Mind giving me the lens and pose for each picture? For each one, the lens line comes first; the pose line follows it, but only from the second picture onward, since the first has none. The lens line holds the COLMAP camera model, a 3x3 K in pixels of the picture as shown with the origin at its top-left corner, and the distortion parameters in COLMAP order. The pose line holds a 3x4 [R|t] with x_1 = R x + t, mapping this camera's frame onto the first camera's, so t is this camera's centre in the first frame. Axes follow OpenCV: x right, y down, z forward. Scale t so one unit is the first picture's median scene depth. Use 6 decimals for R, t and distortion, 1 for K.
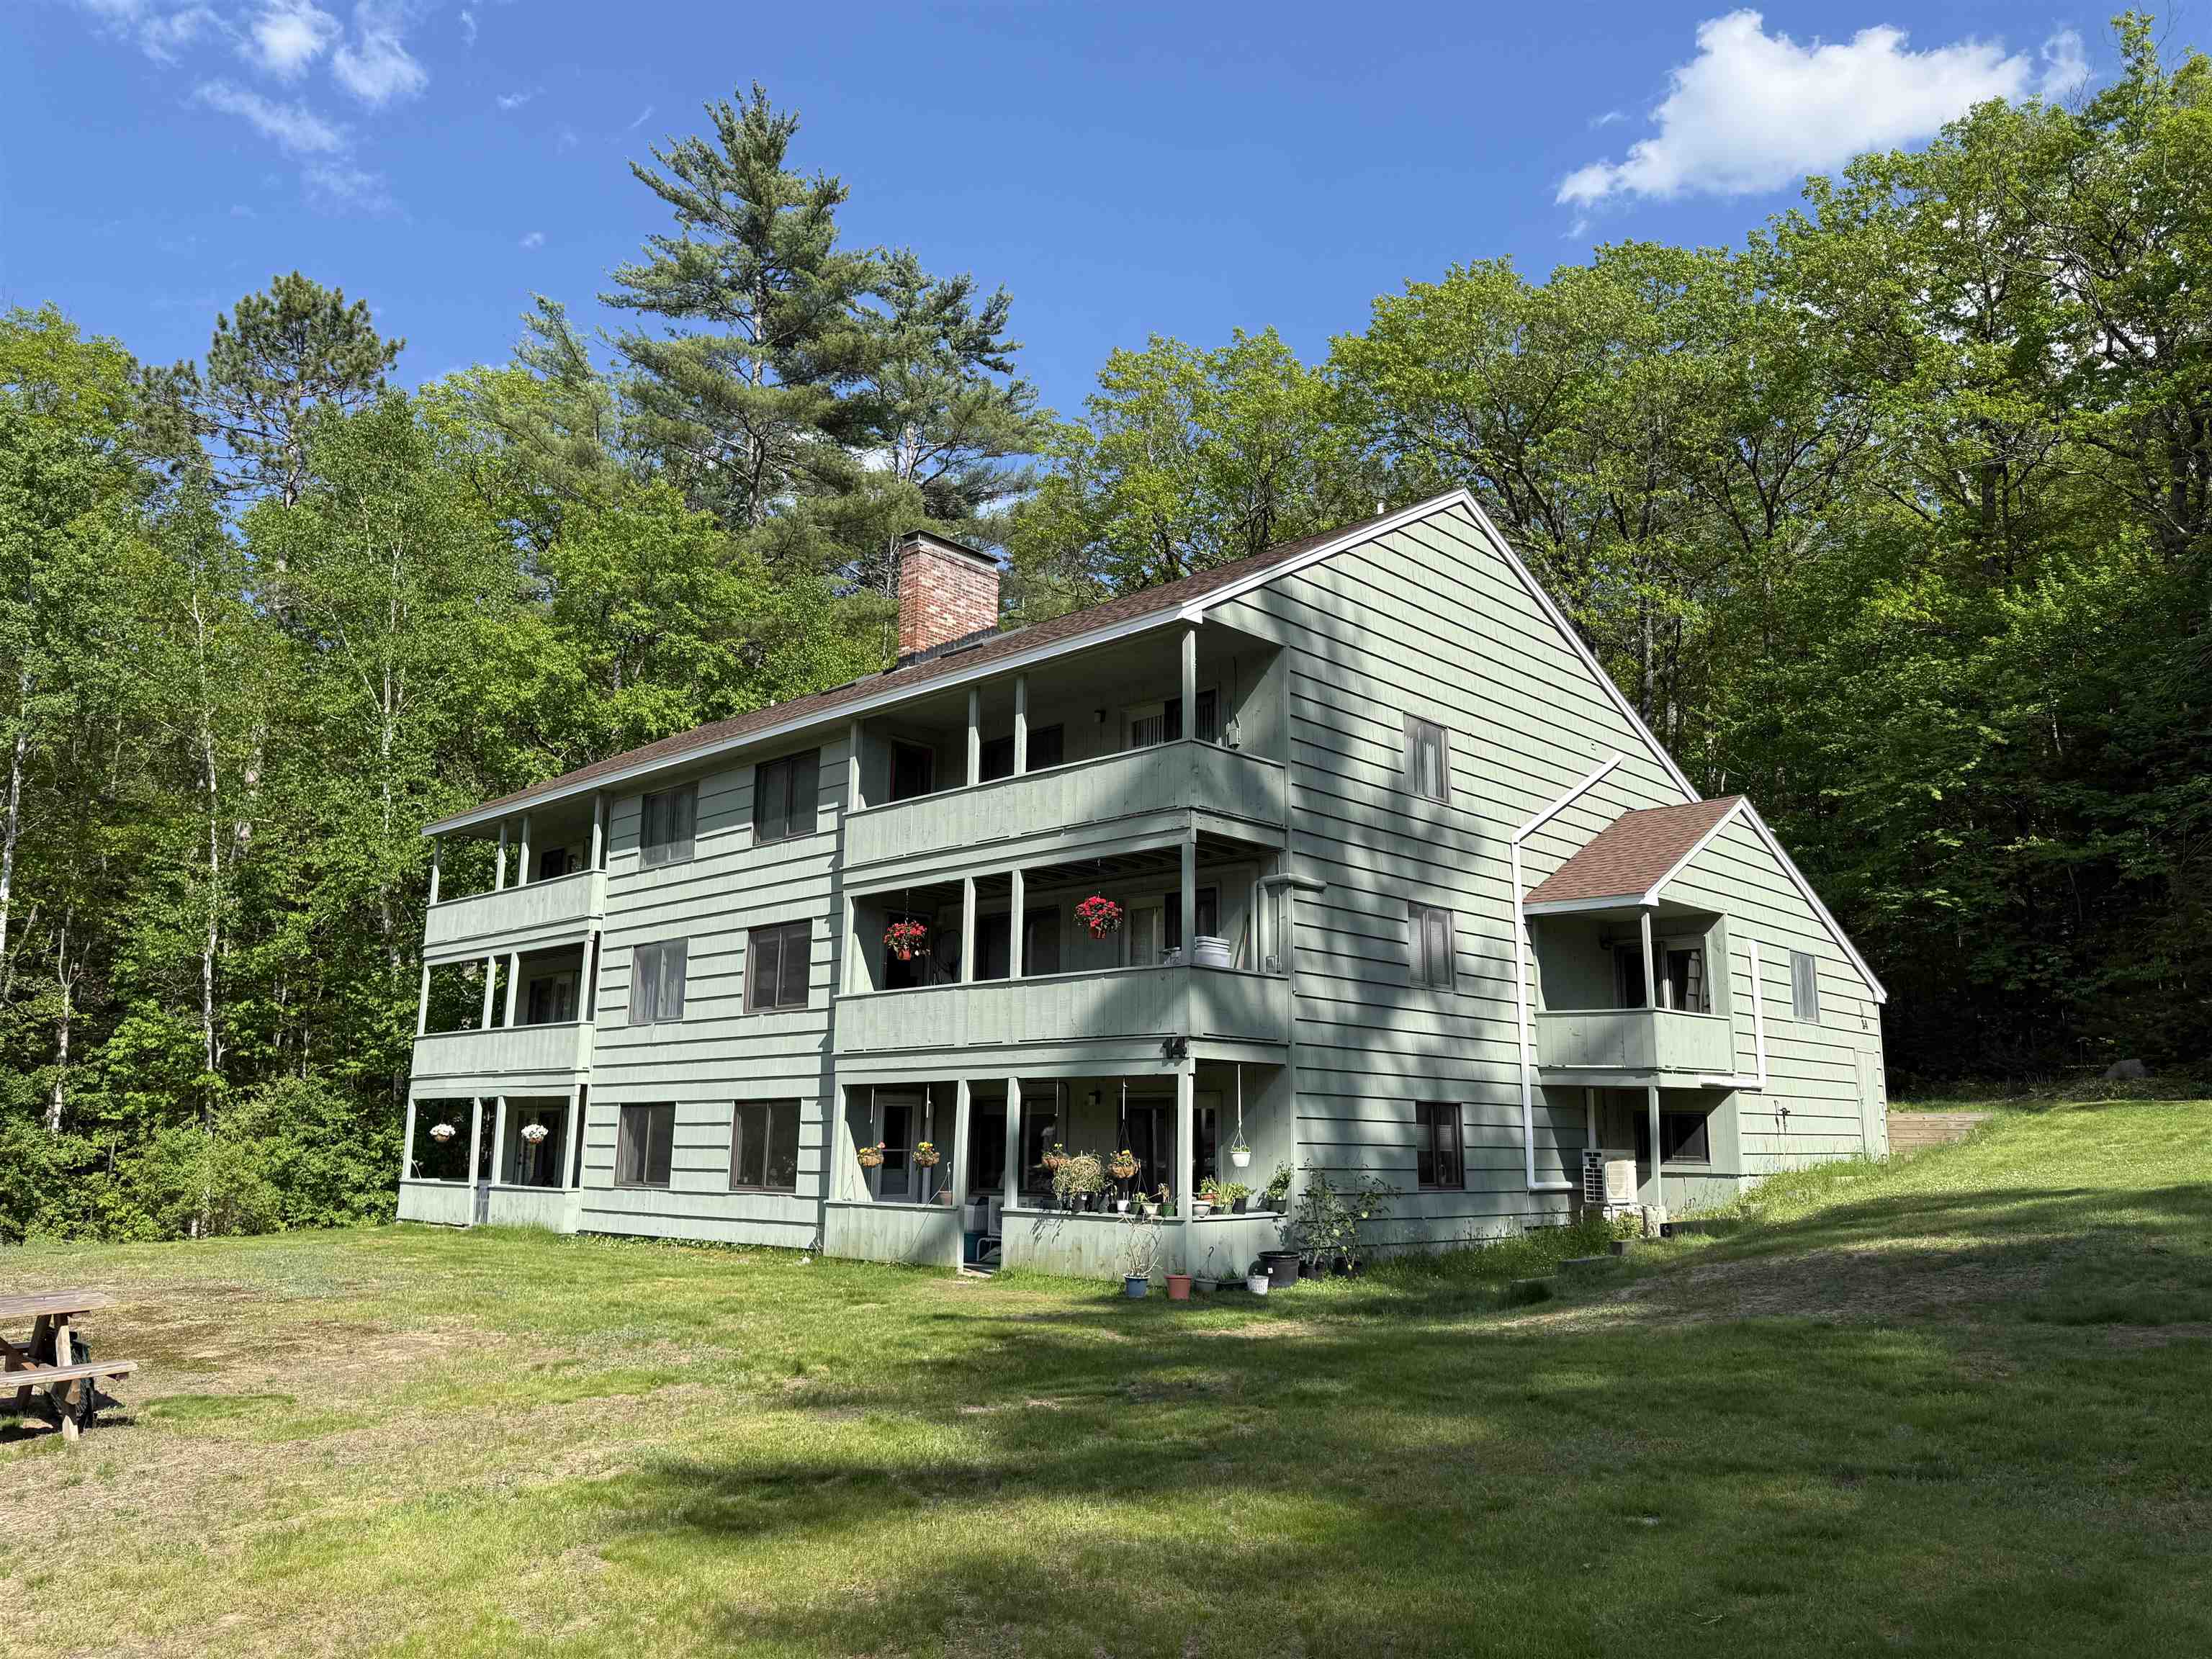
lens RADIAL K [[1575.7, 0, 1108.4], [0, 1575.7, 818.6], [0, 0, 1]] dist [0.063570, -0.029968]
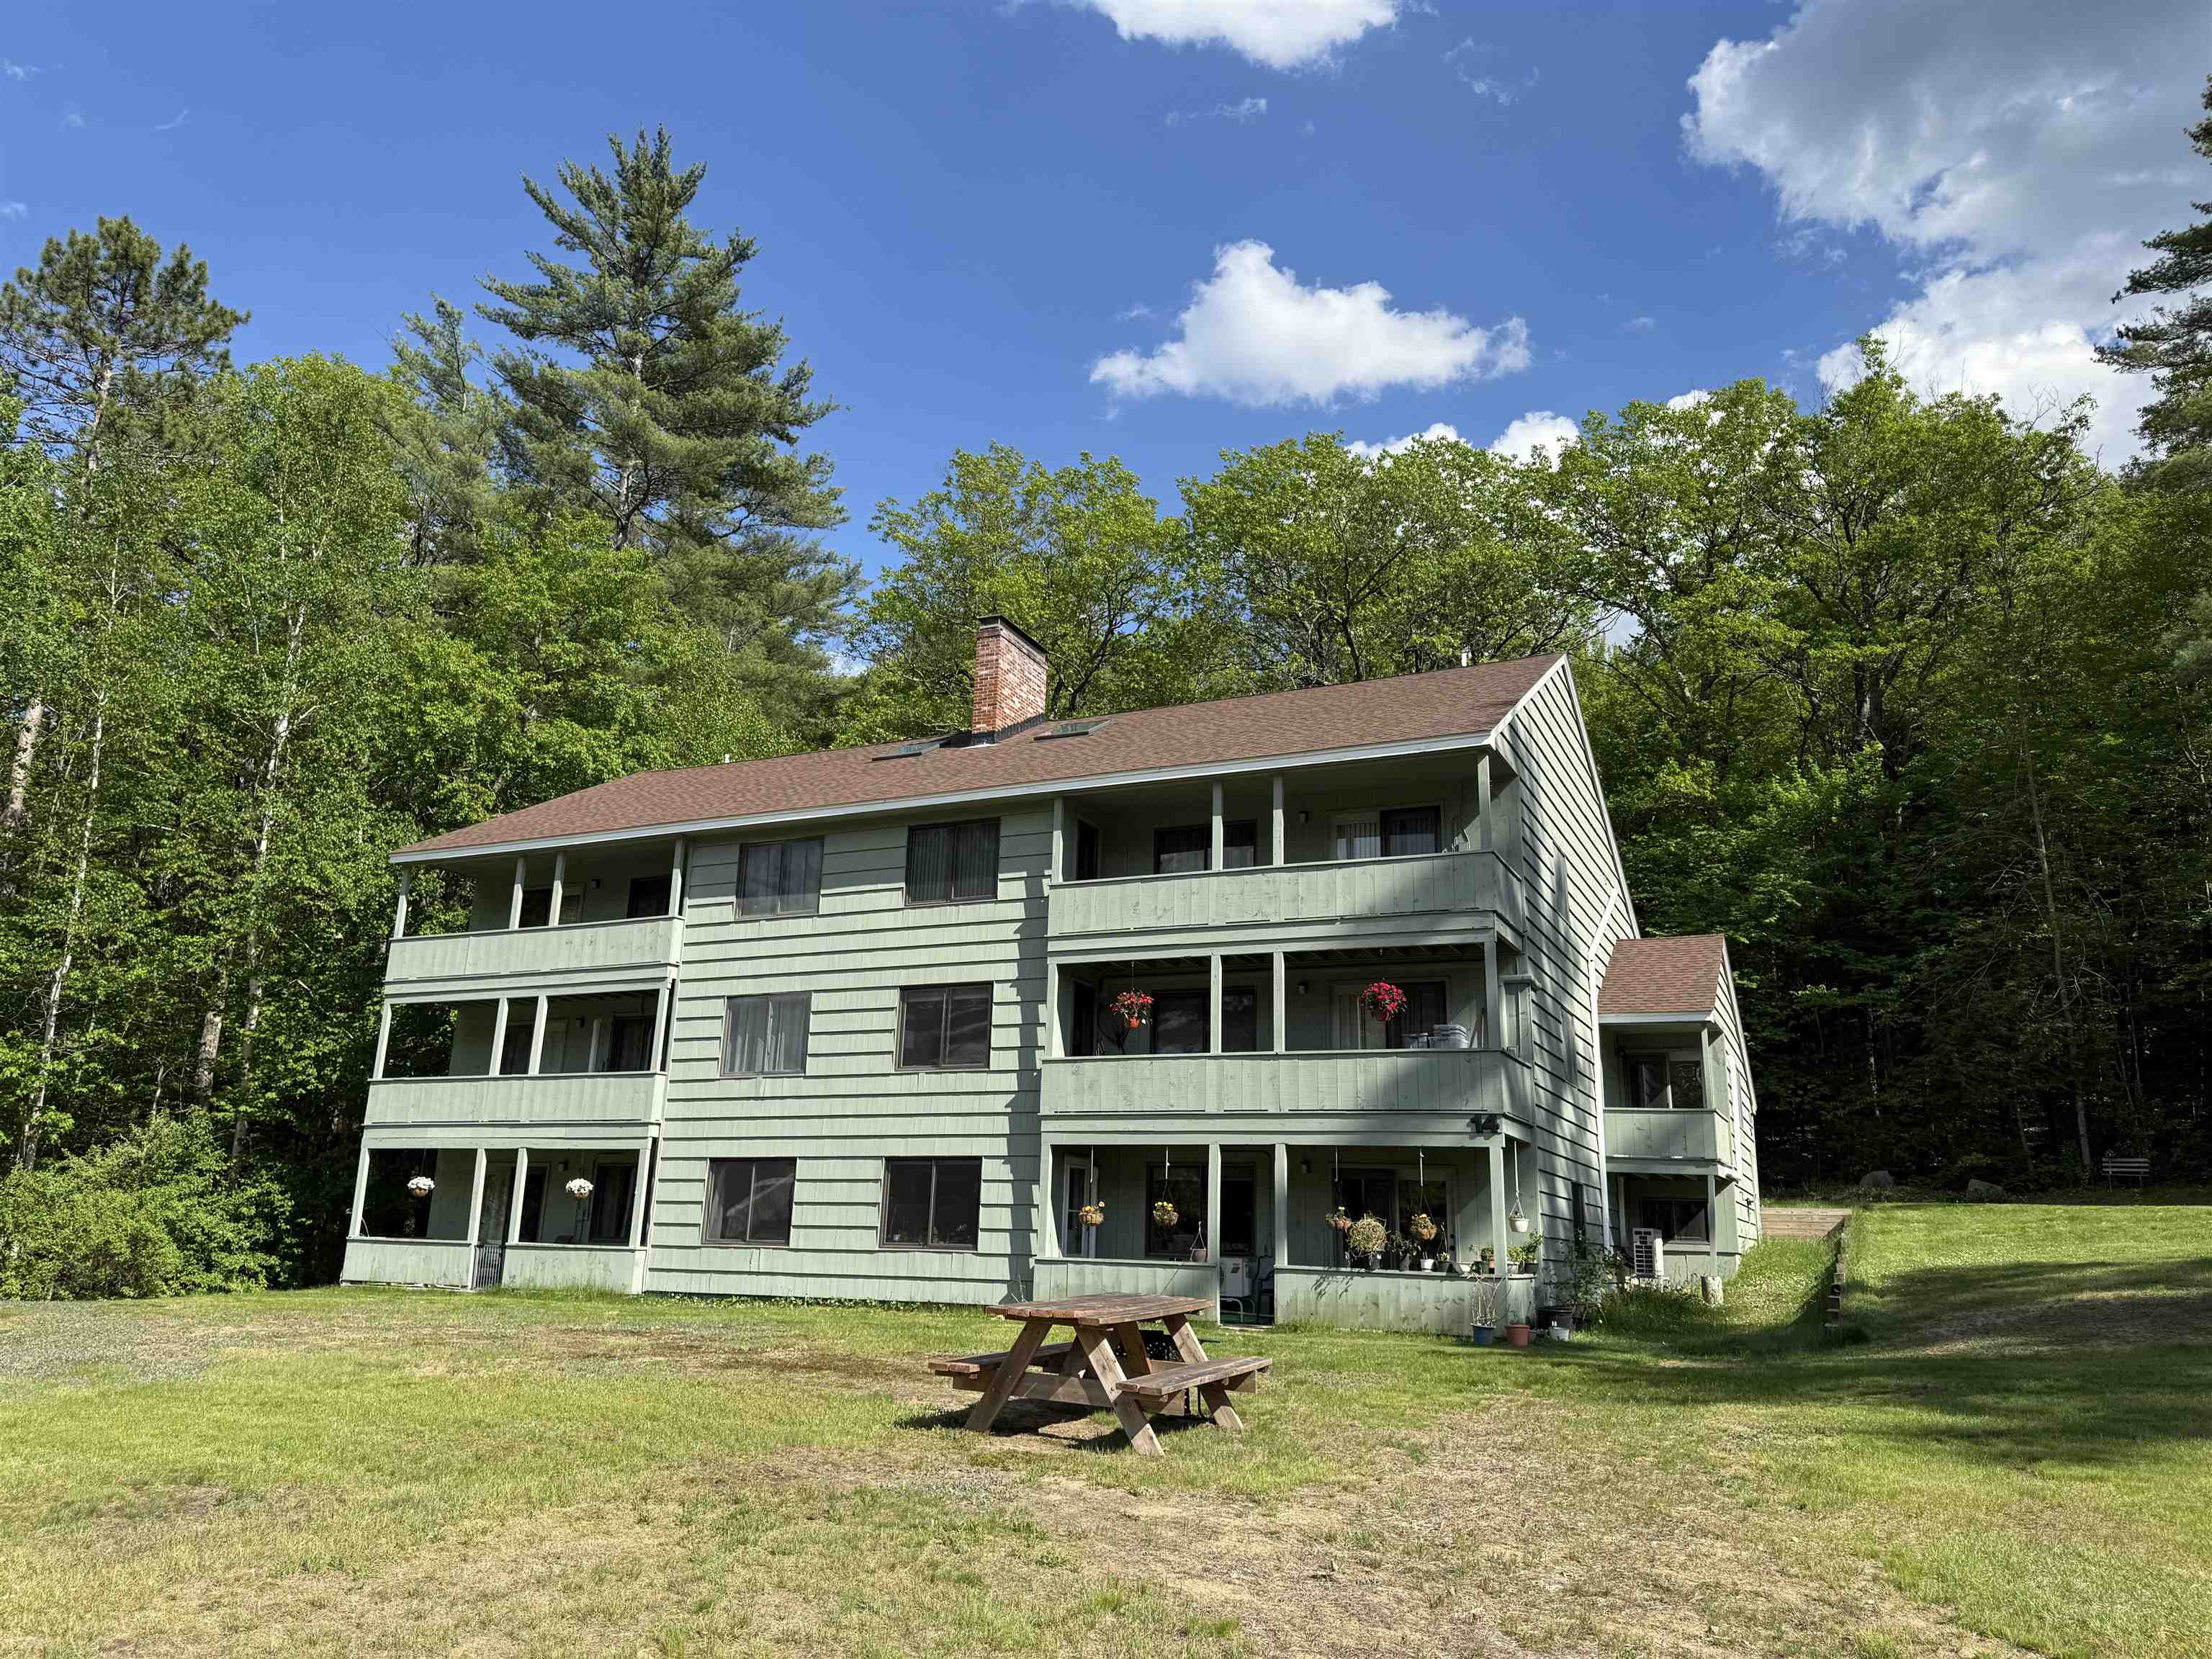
lens RADIAL K [[1575.7, 0, 1093.1], [0, 1575.7, 826.5], [0, 0, 1]] dist [0.063570, -0.029968]
pose [[0.953273, 0.097694, 0.285879, -0.402112], [-0.082207, 0.994447, -0.065711, 0.022770], [-0.290711, 0.039139, 0.956010, -0.006707]]
